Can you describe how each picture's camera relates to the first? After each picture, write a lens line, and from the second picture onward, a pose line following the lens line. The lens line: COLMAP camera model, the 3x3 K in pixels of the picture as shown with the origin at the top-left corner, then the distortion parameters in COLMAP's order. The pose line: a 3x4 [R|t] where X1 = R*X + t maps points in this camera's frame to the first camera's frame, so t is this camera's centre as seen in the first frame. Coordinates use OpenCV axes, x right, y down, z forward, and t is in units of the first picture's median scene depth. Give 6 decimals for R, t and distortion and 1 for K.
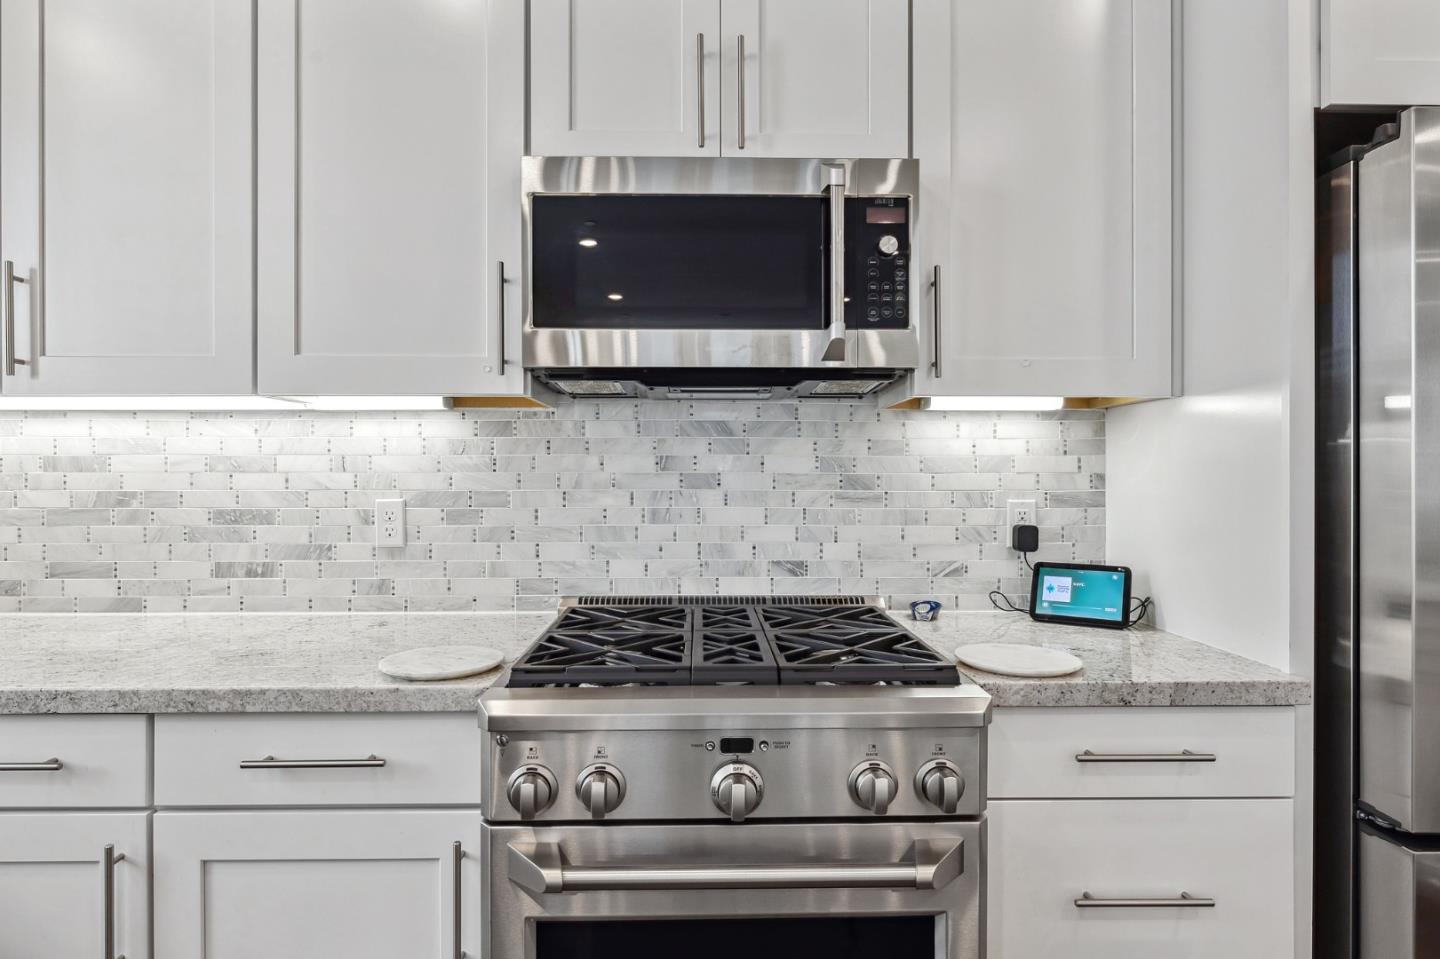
lens RADIAL K [[788.2, 0, 720.0], [0, 788.2, 479.5], [0, 0, 1]] dist [0.001976, 0.001087]
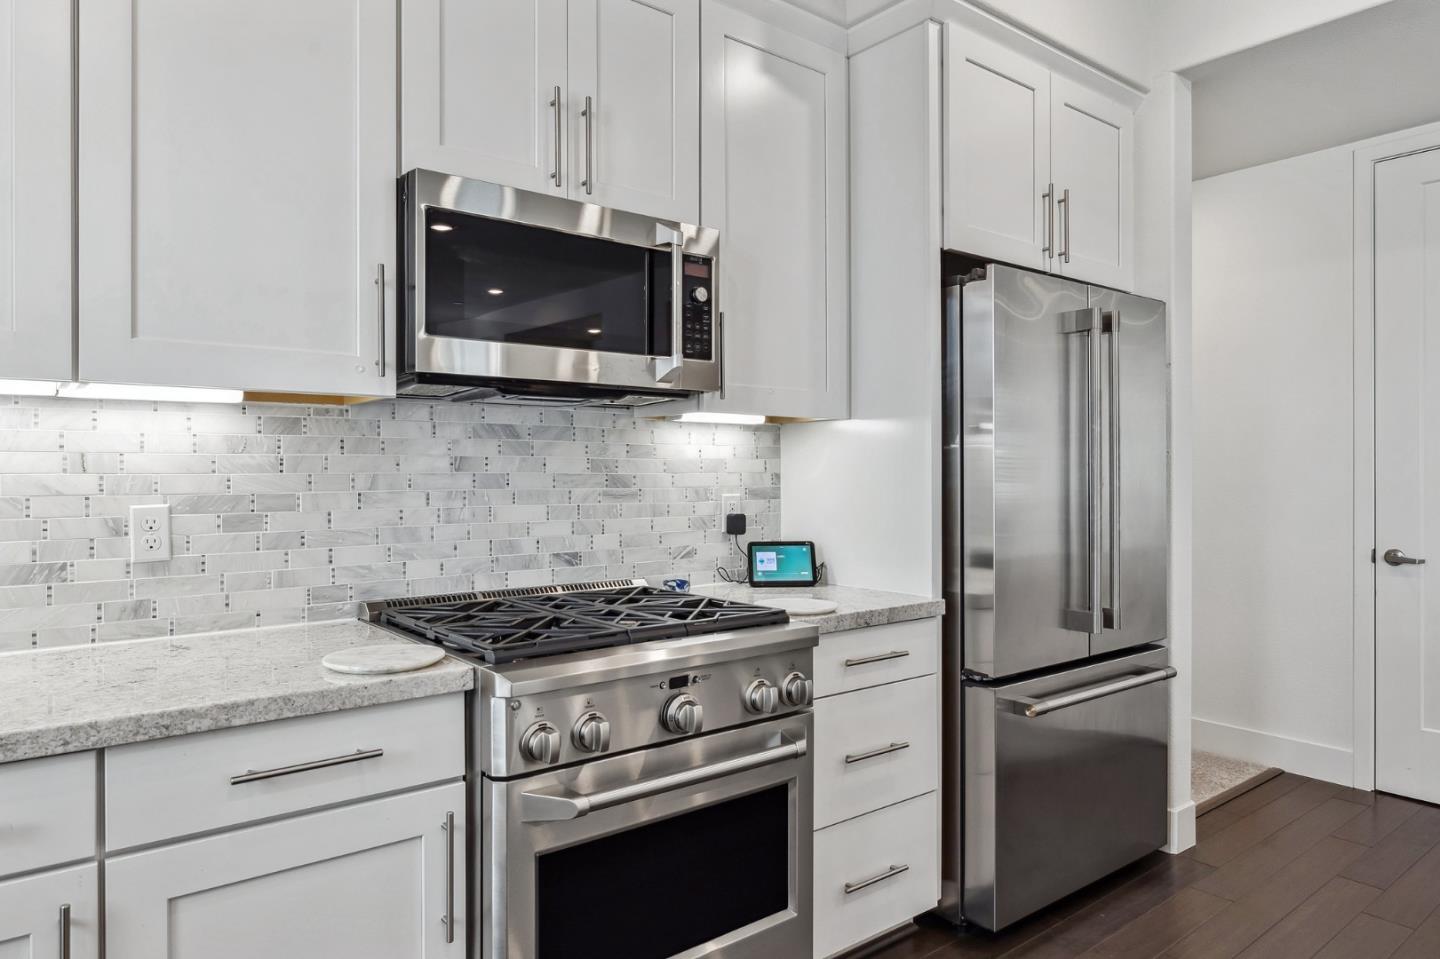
lens RADIAL K [[910.2, 0, 720.0], [0, 910.2, 479.5], [0, 0, 1]] dist [0.000388, 0.000712]
pose [[0.796059, -0.006371, 0.605185, -0.522017], [0.006340, 0.999978, 0.002188, -0.000914], [-0.605185, 0.002095, 0.796082, -0.150878]]
